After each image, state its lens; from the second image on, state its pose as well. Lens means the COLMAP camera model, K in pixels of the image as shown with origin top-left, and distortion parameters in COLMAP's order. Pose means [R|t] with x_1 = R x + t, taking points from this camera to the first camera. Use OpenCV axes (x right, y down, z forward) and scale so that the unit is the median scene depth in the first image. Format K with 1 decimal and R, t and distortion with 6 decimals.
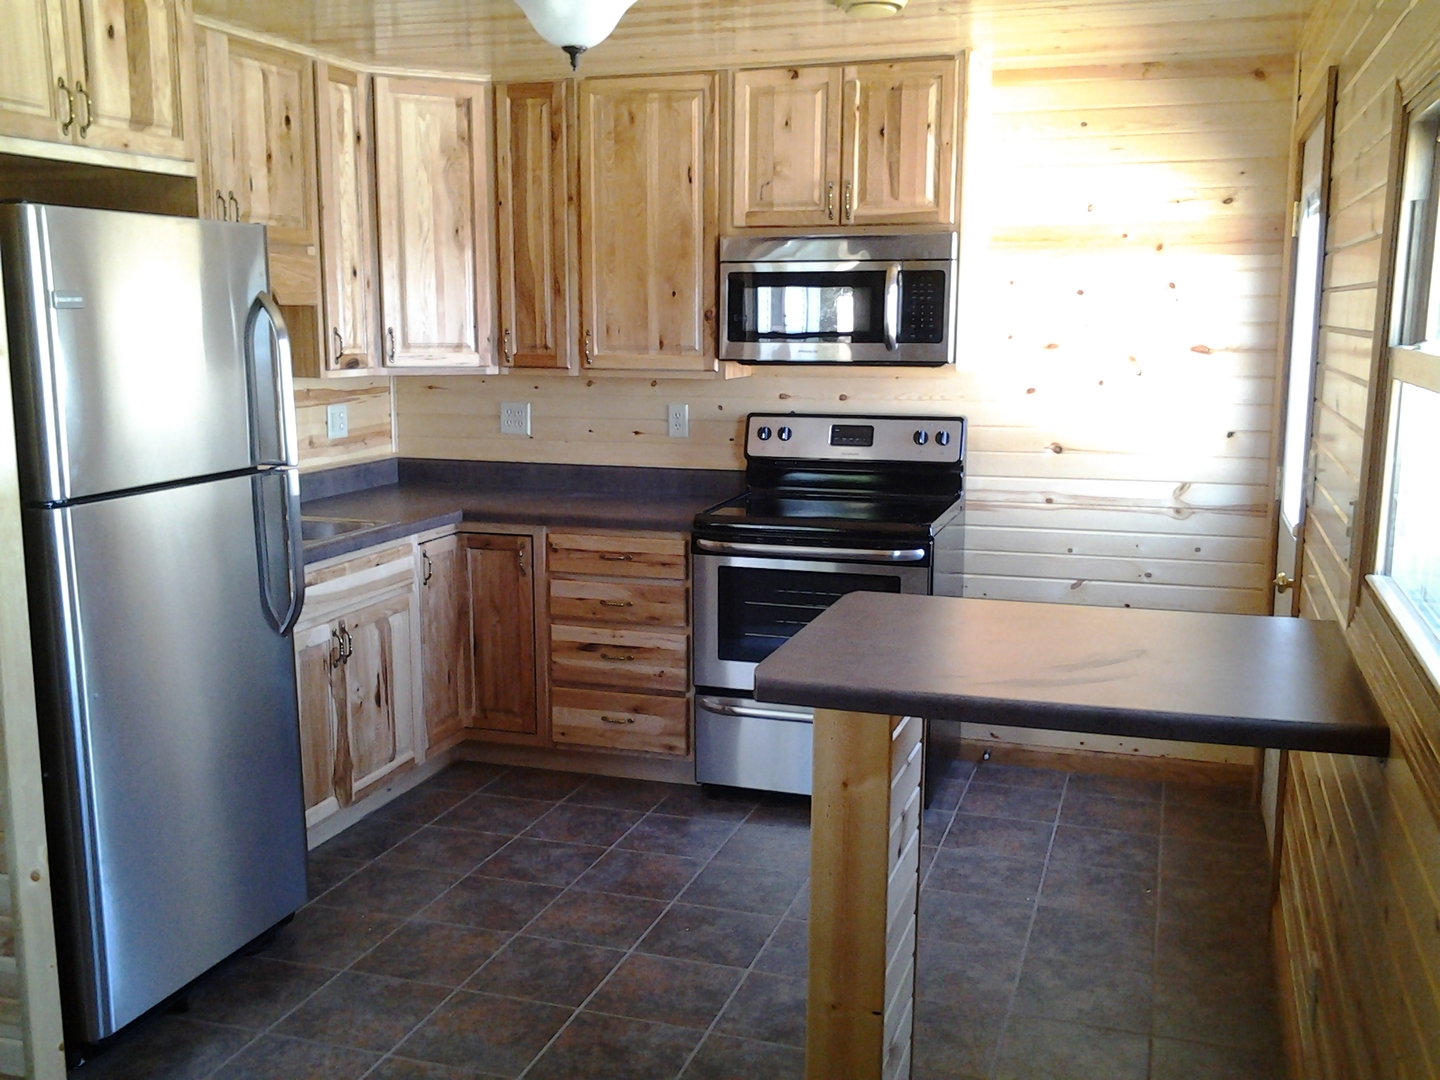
lens RADIAL K [[1405.3, 0, 721.0], [0, 1405.3, 542.8], [0, 0, 1]] dist [0.039211, 0.000000]
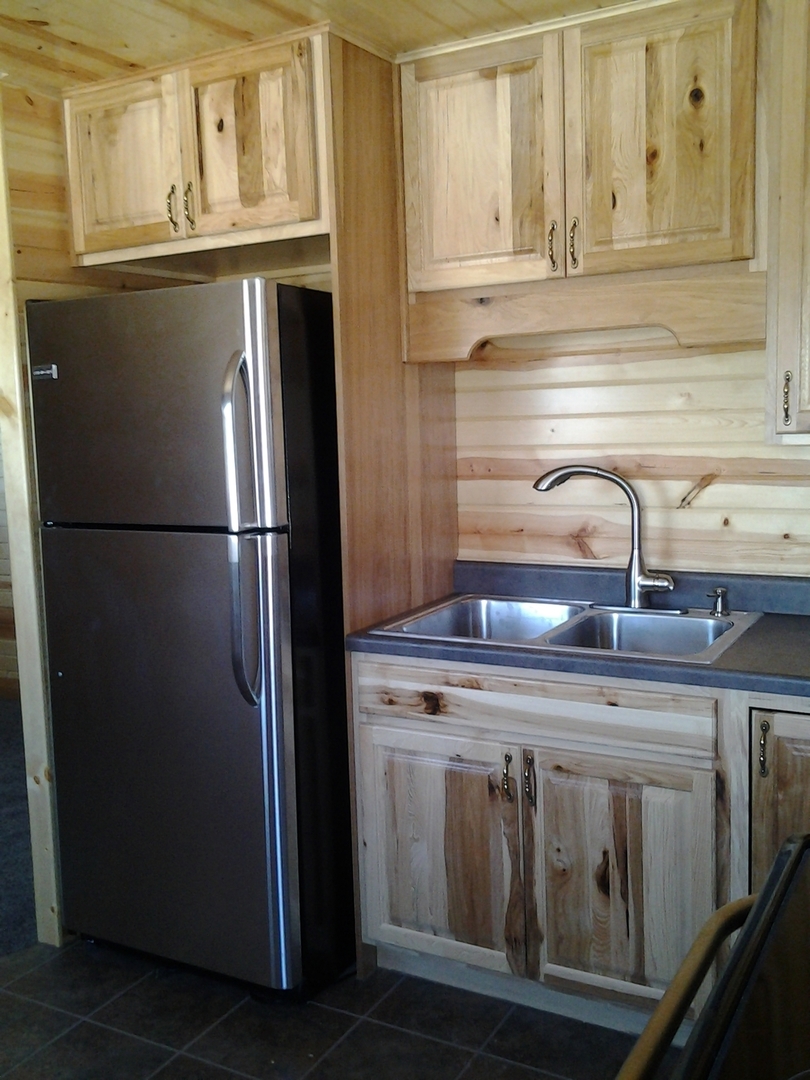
lens RADIAL K [[1054.0, 0, 406.2], [0, 1054.0, 538.3], [0, 0, 1]] dist [0.039211, 0.000000]
pose [[-0.196427, 0.126147, -0.972370, 0.305937], [-0.127661, 0.979958, 0.152920, -0.143458], [0.972172, 0.154171, -0.176387, 1.030134]]
